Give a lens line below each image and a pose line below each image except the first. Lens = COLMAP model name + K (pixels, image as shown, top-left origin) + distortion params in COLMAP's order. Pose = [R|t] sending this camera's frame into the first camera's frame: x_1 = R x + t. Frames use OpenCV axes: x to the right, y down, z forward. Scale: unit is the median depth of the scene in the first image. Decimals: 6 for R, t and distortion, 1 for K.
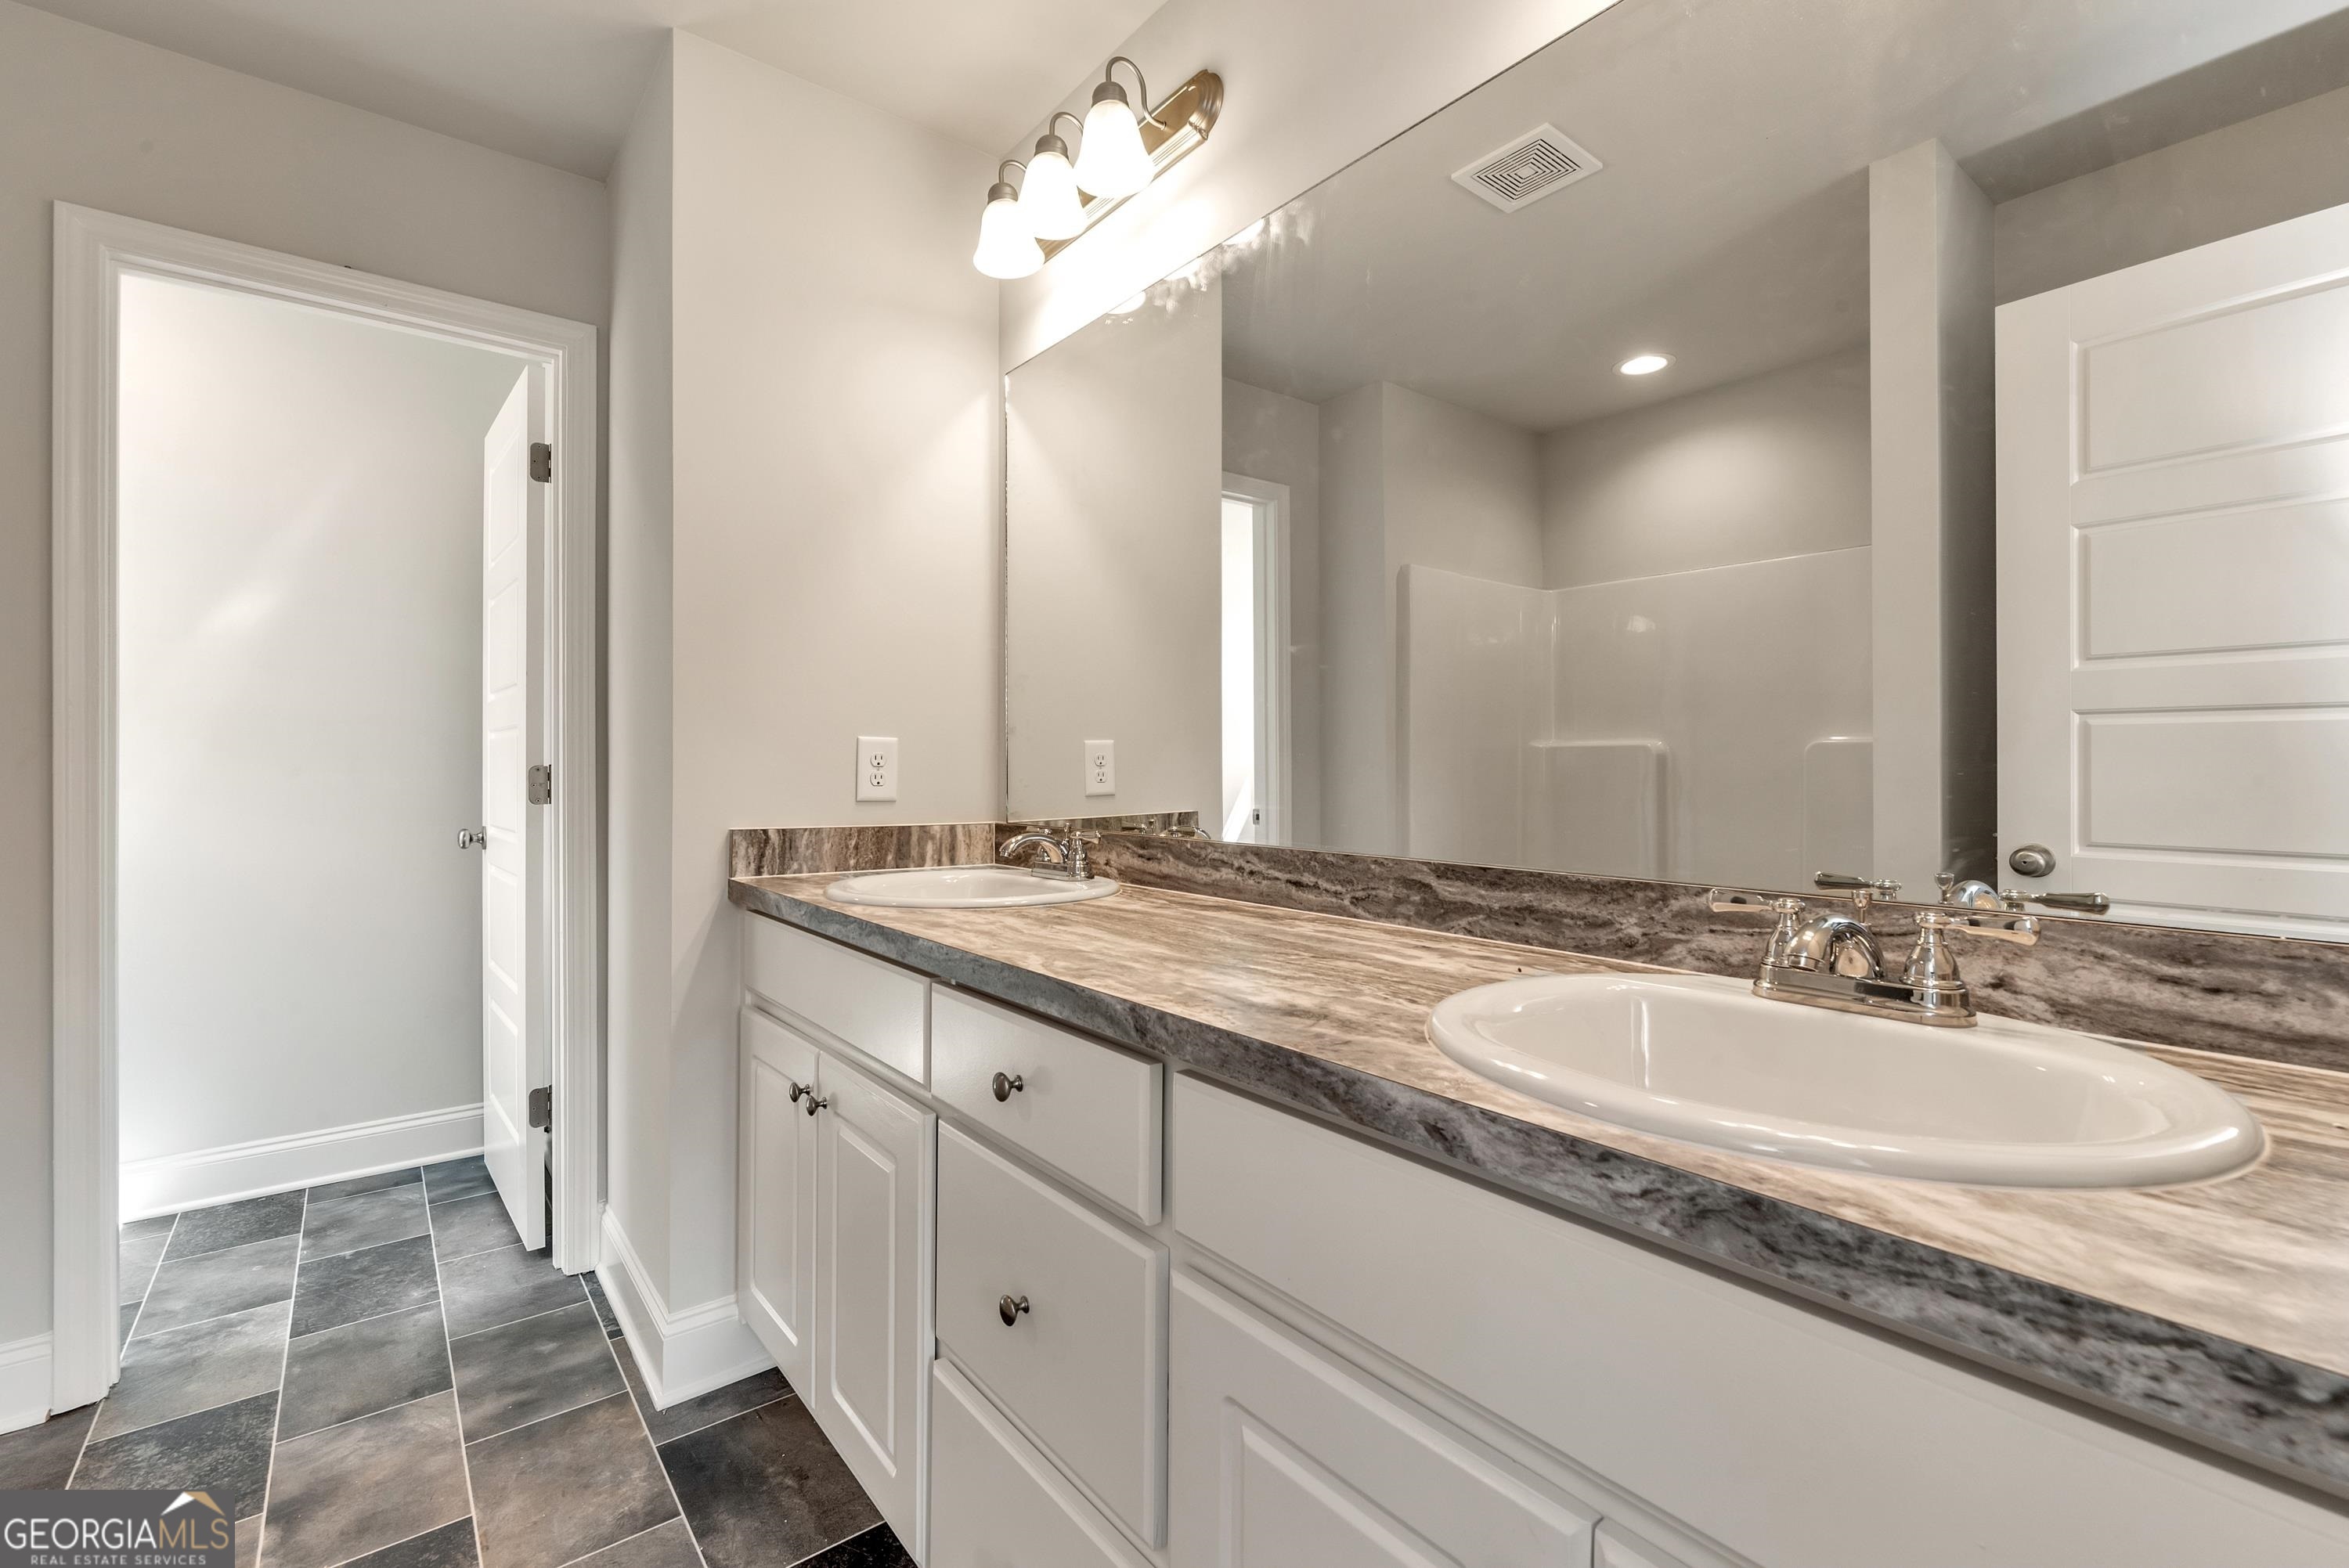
lens RADIAL K [[1031.4, 0, 1165.3], [0, 1031.4, 765.0], [0, 0, 1]] dist [0.001092, -0.000776]
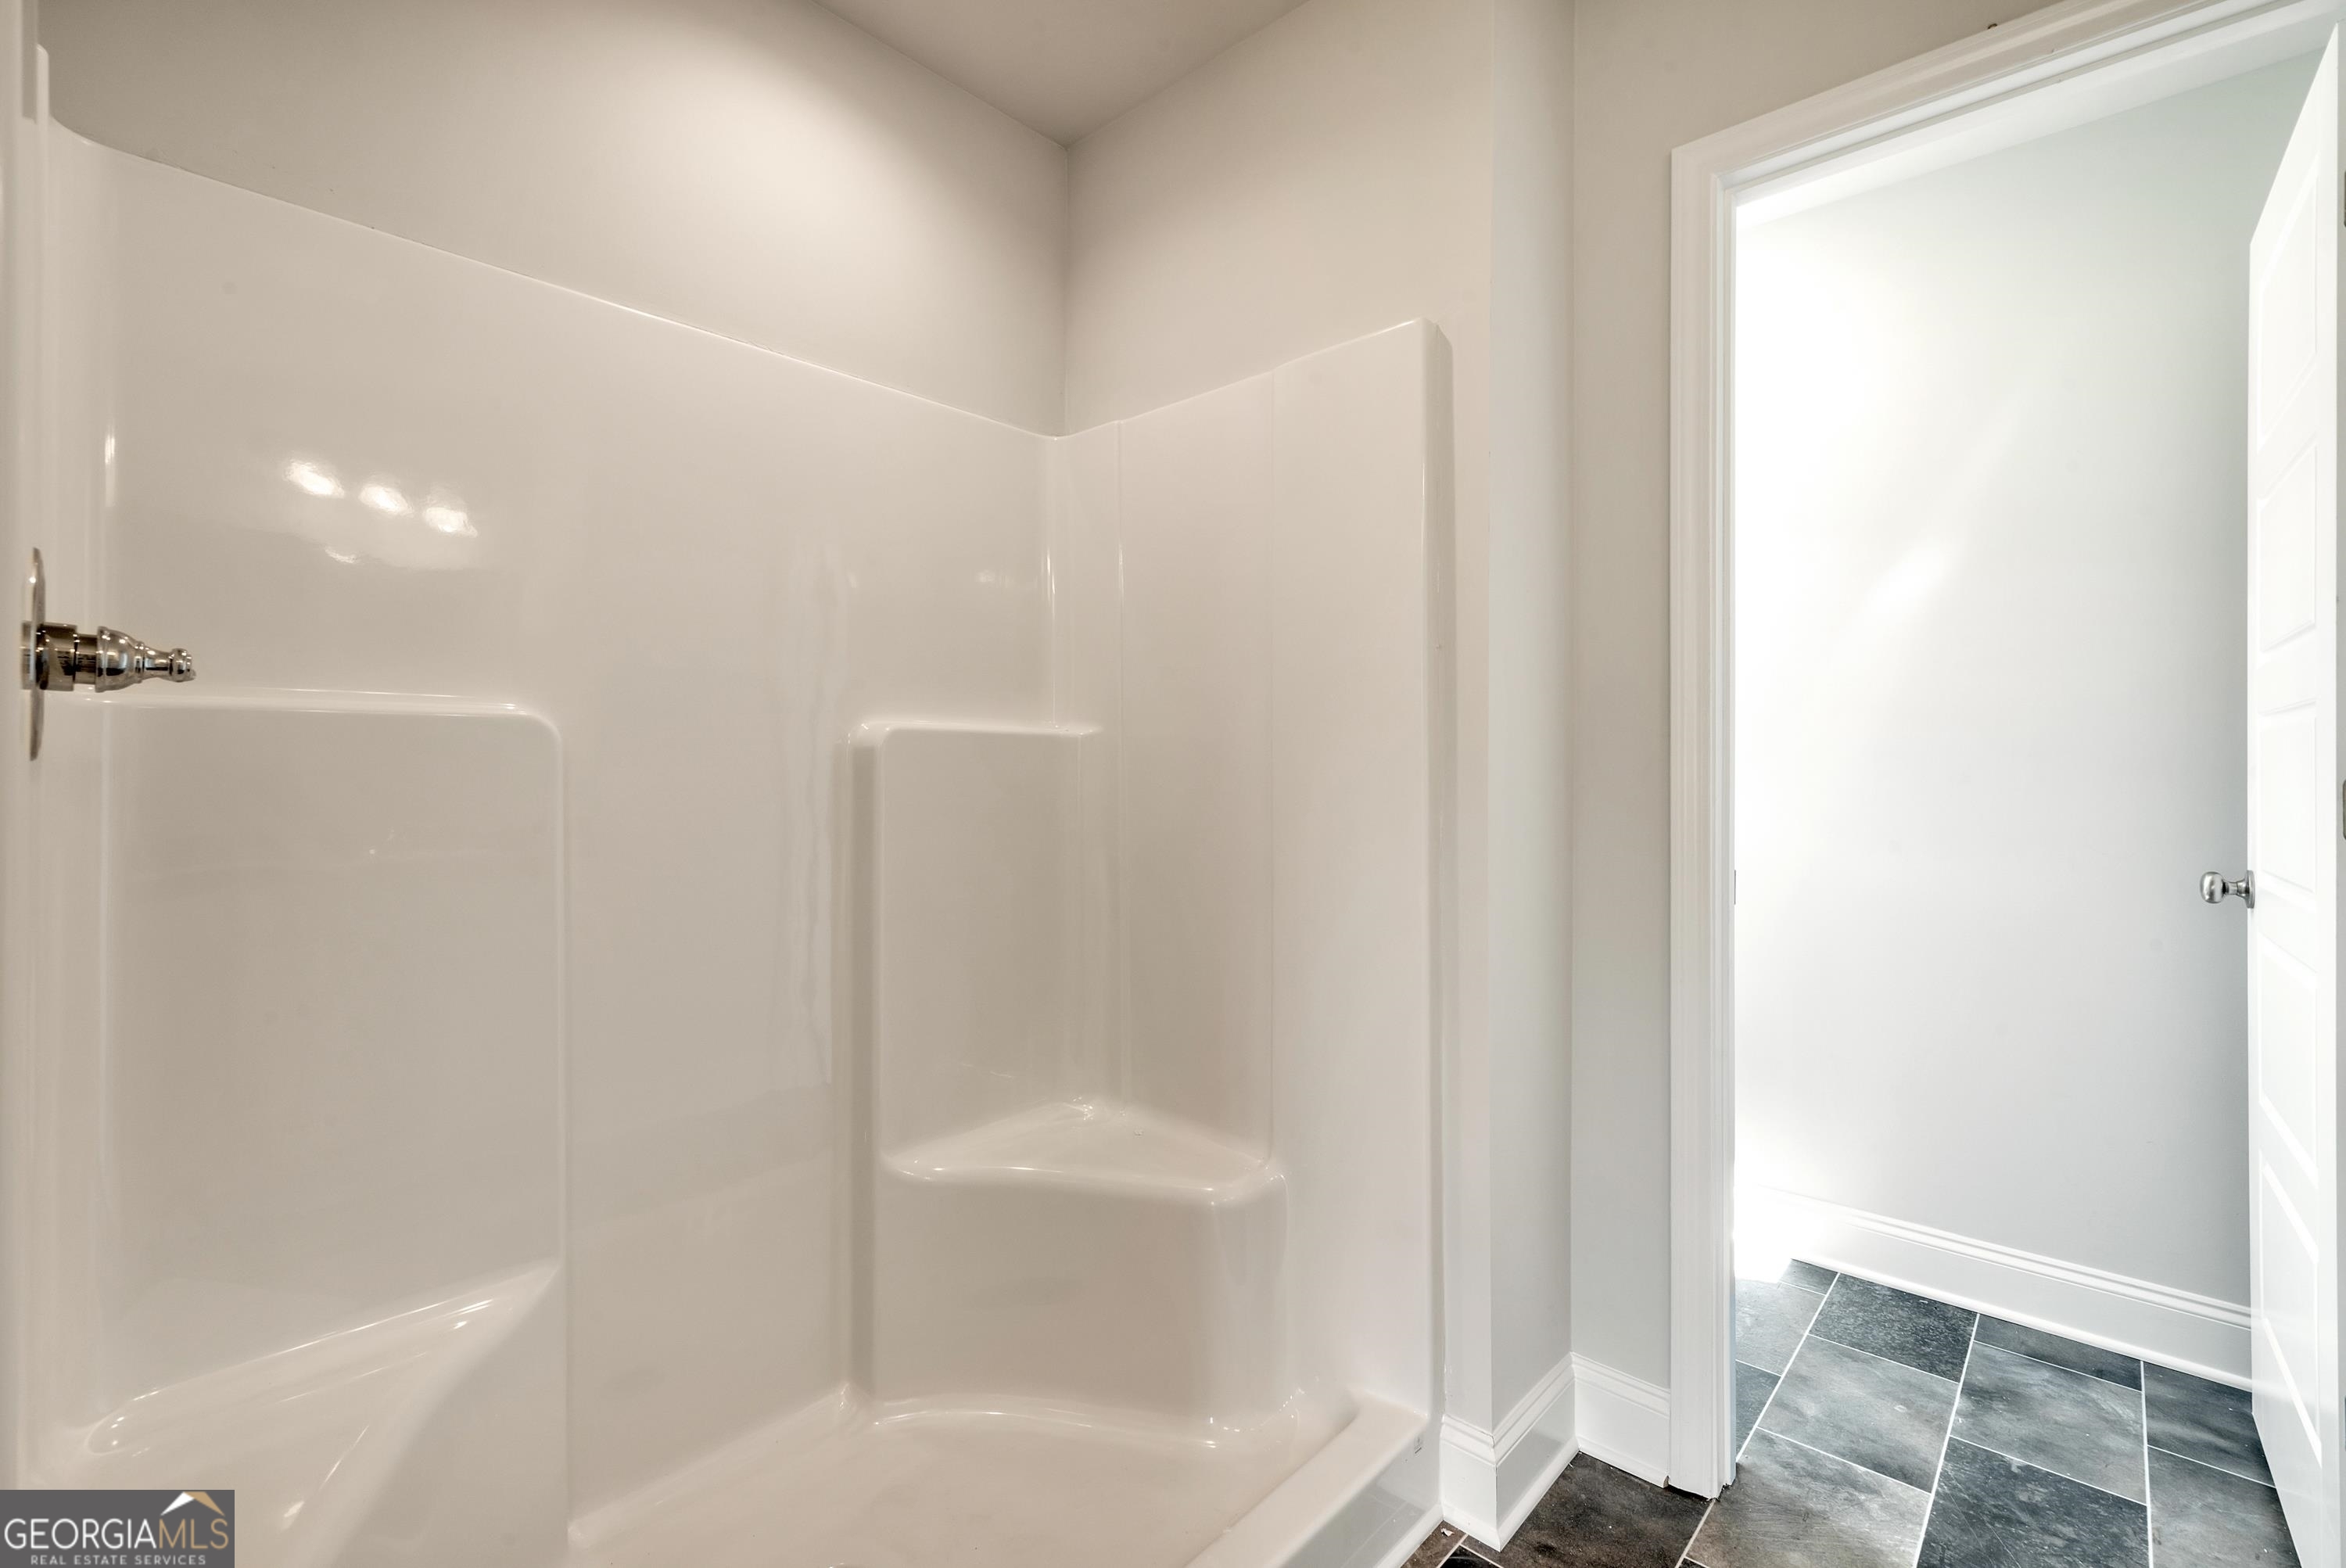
lens RADIAL K [[1034.7, 0, 1161.2], [0, 1034.7, 765.6], [0, 0, 1]] dist [0.001213, -0.001895]
pose [[0.166370, -0.004160, -0.986055, -0.146137], [-0.002479, 0.999986, -0.004637, 0.001284], [0.986060, 0.003216, 0.166357, 0.234278]]
